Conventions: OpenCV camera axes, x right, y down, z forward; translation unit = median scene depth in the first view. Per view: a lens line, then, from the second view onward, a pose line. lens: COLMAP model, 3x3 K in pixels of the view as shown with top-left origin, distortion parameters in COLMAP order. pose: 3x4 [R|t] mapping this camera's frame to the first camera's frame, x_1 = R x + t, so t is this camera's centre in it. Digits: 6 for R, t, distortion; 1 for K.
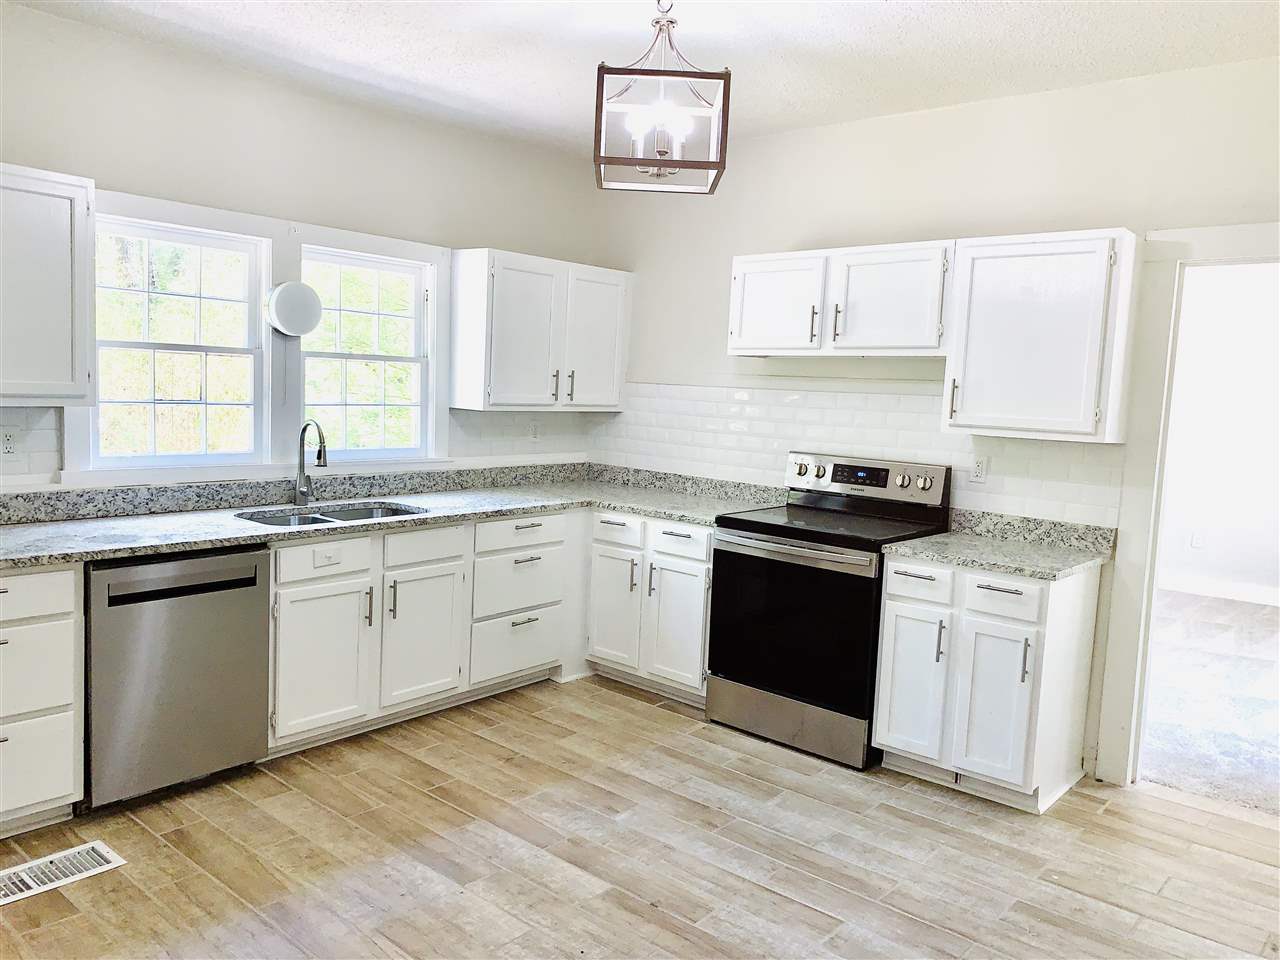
lens RADIAL K [[983.6, 0, 634.7], [0, 983.6, 472.6], [0, 0, 1]] dist [0.058182, -0.075704]
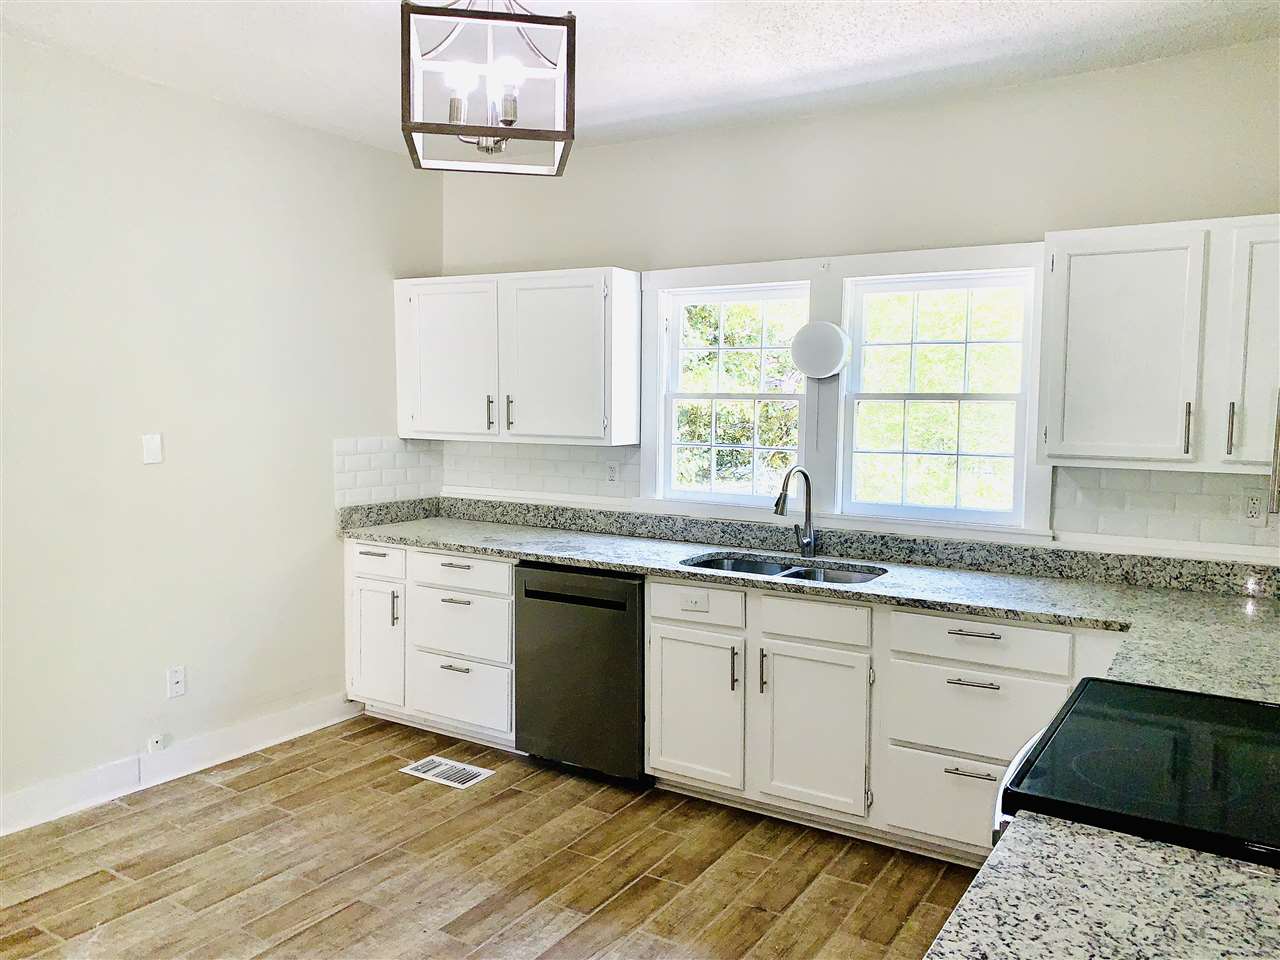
lens RADIAL K [[984.8, 0, 641.3], [0, 984.8, 470.1], [0, 0, 1]] dist [0.000263, -0.001115]
pose [[0.157932, 0.027940, -0.987055, 0.765406], [-0.103848, 0.994526, 0.011536, -0.059485], [0.981974, 0.100682, 0.159969, 0.959018]]
